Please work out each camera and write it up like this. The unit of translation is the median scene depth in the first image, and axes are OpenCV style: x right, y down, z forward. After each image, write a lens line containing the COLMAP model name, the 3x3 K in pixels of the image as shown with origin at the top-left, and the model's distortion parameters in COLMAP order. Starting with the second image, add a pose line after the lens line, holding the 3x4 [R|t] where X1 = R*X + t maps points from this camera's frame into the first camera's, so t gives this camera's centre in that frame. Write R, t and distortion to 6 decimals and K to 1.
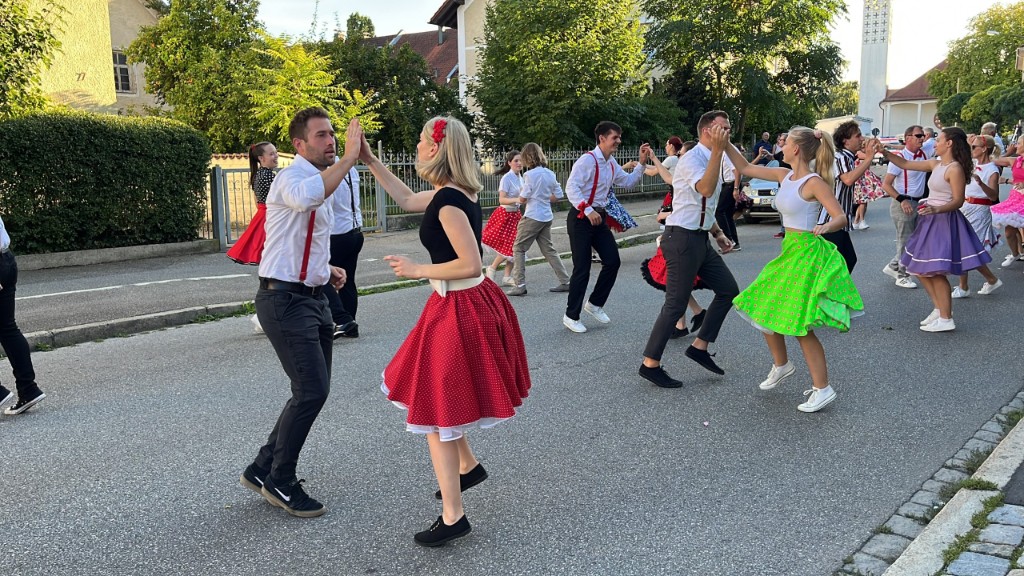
lens RADIAL K [[917.1, 0, 497.8], [0, 917.1, 288.5], [0, 0, 1]] dist [0.046773, -0.047114]
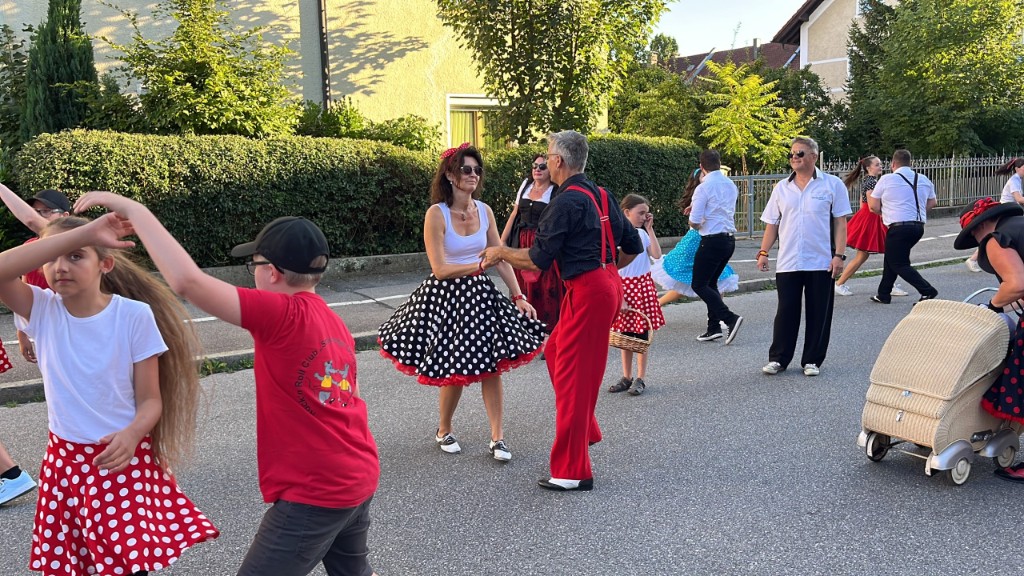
lens RADIAL K [[914.2, 0, 489.5], [0, 914.2, 285.3], [0, 0, 1]] dist [0.028900, -0.008017]
pose [[0.955152, 0.020668, -0.295395, -0.102602], [-0.026798, 0.999501, -0.016716, 0.020377], [0.294902, 0.023882, 0.955229, -0.121118]]
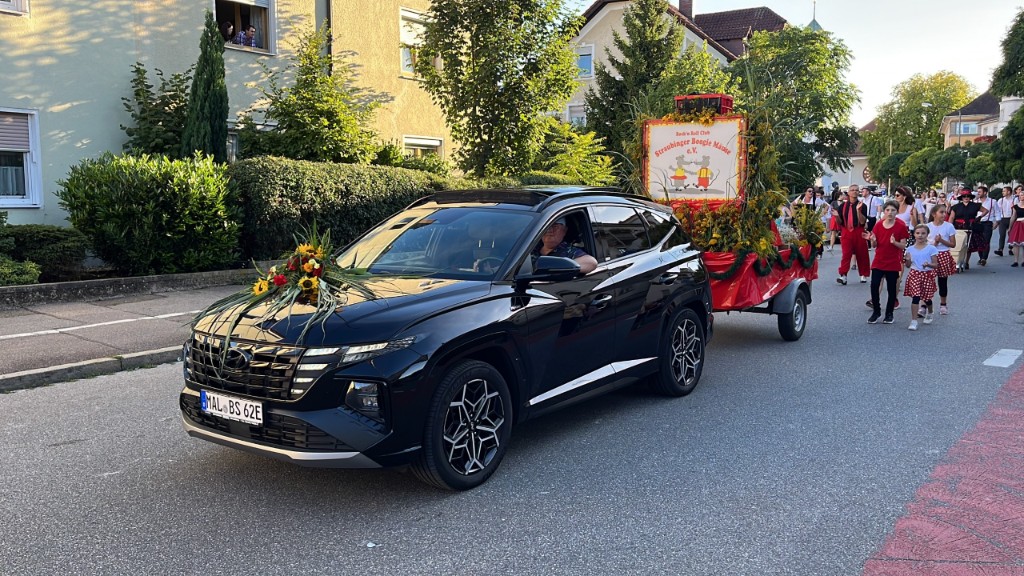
lens RADIAL K [[914.2, 0, 489.5], [0, 914.2, 285.3], [0, 0, 1]] dist [0.028900, -0.008017]
pose [[0.997551, 0.008748, 0.069388, -0.282419], [-0.005166, 0.998653, -0.051635, 0.056021], [-0.069746, 0.051150, 0.996253, -0.344210]]
